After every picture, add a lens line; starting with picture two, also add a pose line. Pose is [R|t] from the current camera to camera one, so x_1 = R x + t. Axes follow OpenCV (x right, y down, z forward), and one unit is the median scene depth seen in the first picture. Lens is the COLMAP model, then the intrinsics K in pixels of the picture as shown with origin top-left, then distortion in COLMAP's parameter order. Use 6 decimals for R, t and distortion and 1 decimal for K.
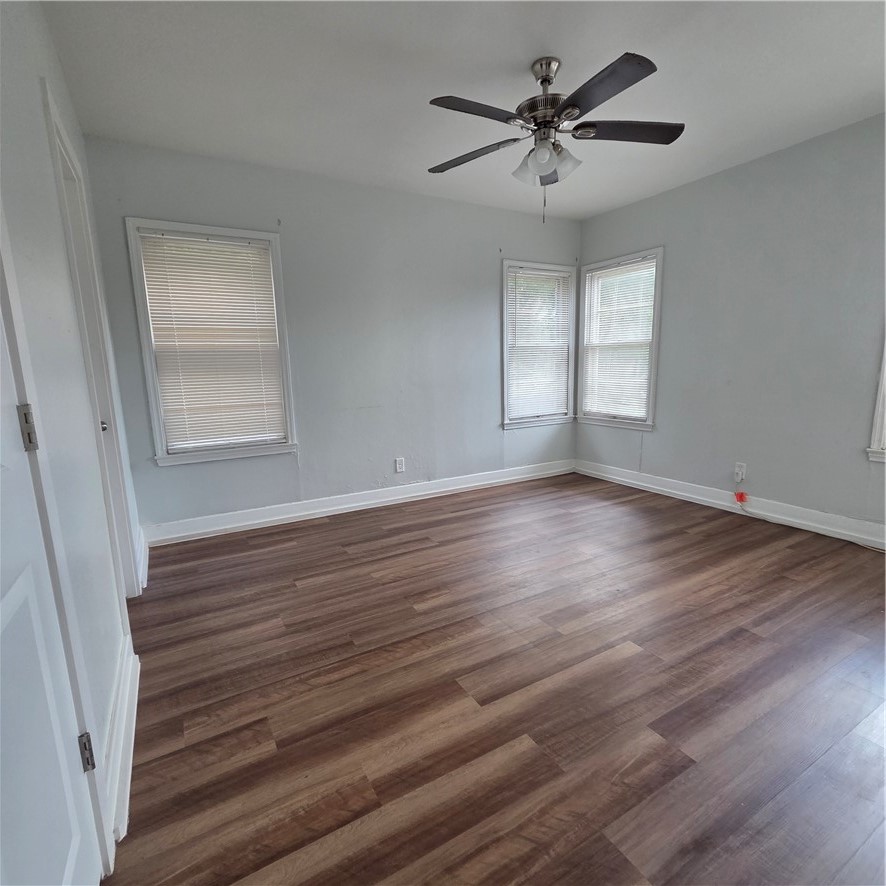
lens RADIAL K [[479.8, 0, 447.8], [0, 479.8, 446.1], [0, 0, 1]] dist [0.001515, 0.001375]
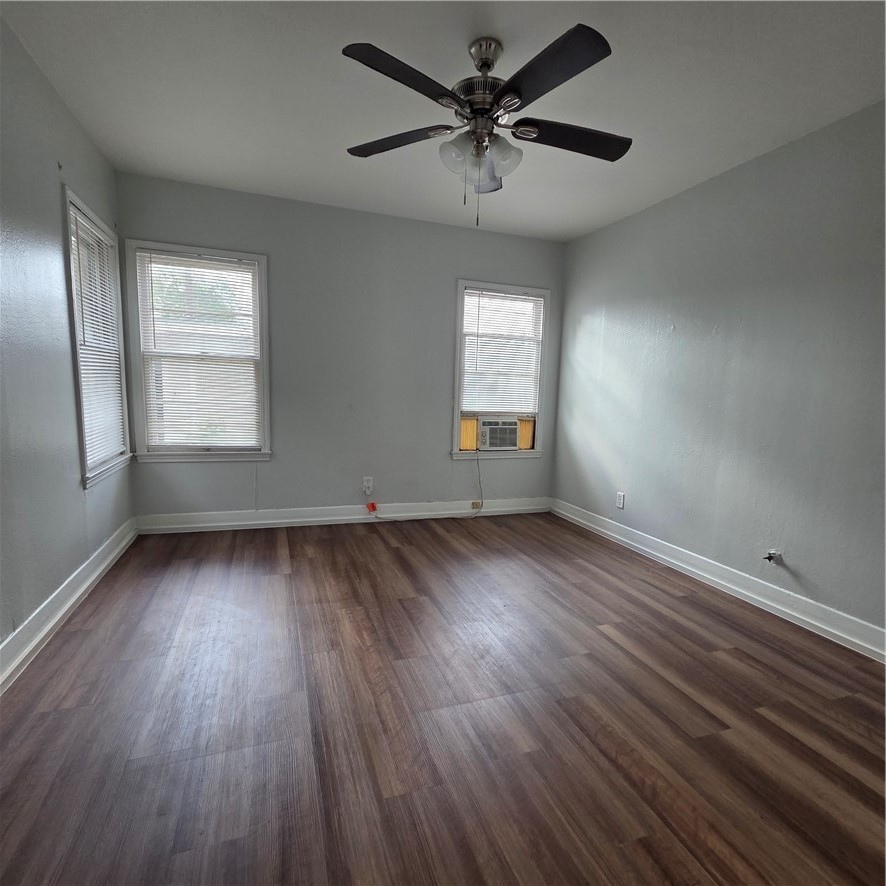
lens RADIAL K [[479.8, 0, 445.2], [0, 479.8, 444.4], [0, 0, 1]] dist [0.001515, 0.001375]
pose [[0.188277, -0.080567, 0.978806, -0.390942], [0.127523, 0.990198, 0.056976, -0.071566], [-0.973802, 0.114093, 0.196706, 0.525429]]
